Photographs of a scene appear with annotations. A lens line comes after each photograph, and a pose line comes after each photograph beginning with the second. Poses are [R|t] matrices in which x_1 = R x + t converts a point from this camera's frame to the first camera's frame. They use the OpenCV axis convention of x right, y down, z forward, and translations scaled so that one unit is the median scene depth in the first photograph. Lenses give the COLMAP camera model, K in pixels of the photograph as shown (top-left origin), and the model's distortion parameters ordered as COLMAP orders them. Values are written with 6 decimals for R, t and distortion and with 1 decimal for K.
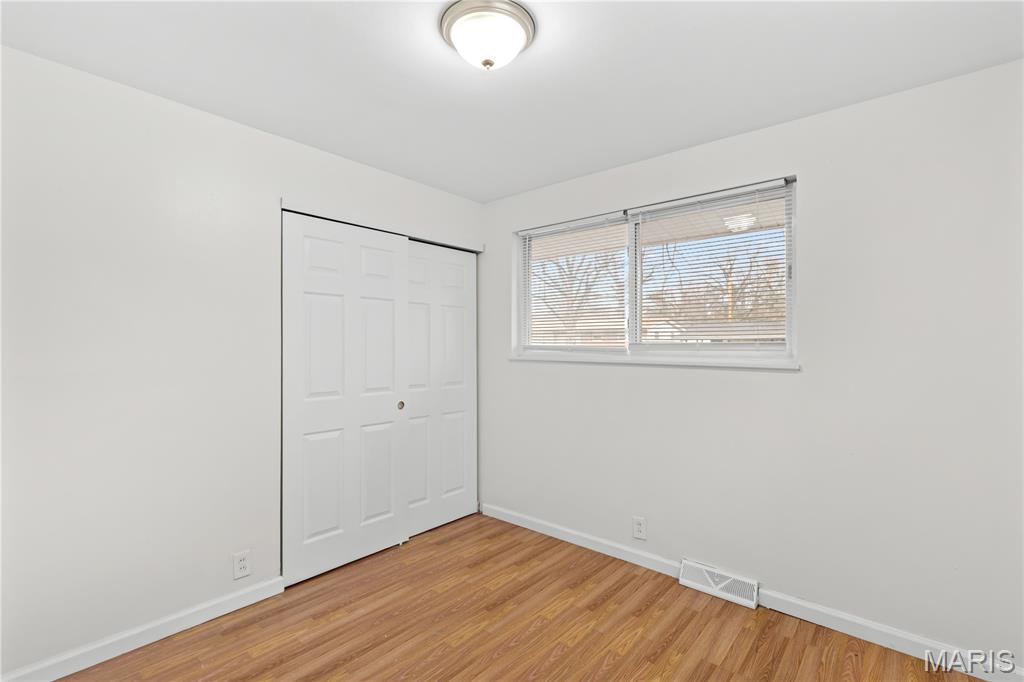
lens RADIAL K [[468.9, 0, 519.1], [0, 468.9, 333.5], [0, 0, 1]] dist [-0.001130, 0.000249]
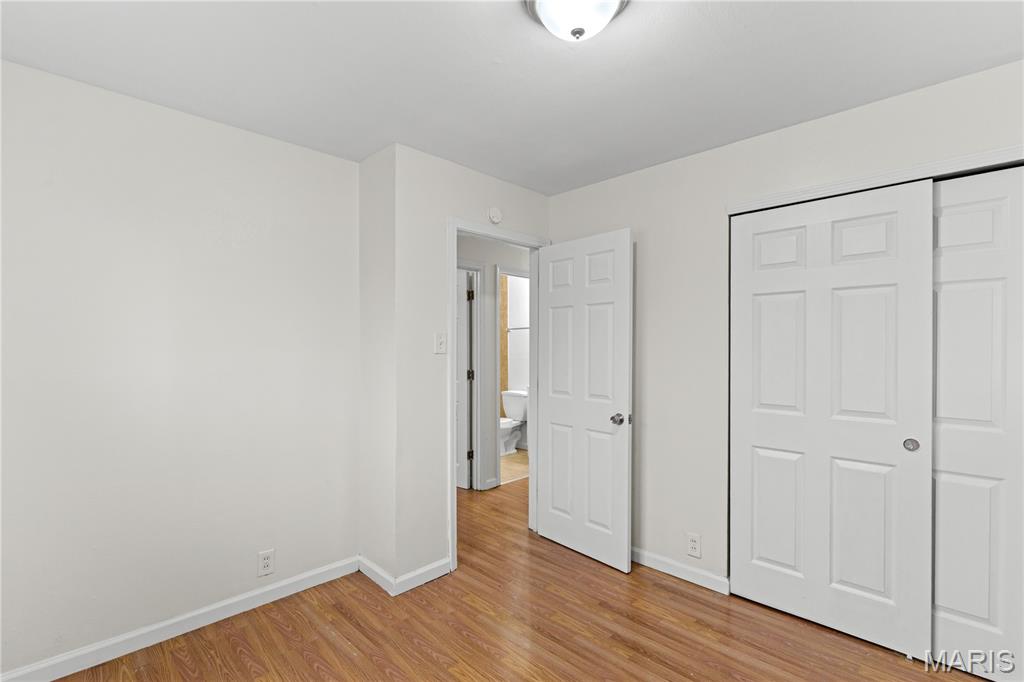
lens RADIAL K [[468.9, 0, 514.5], [0, 468.9, 351.5], [0, 0, 1]] dist [-0.001130, 0.000249]
pose [[-0.087620, -0.000783, -0.996154, 0.577589], [0.027880, 0.999606, -0.003238, 0.015278], [0.995764, -0.028057, -0.087564, 0.678767]]
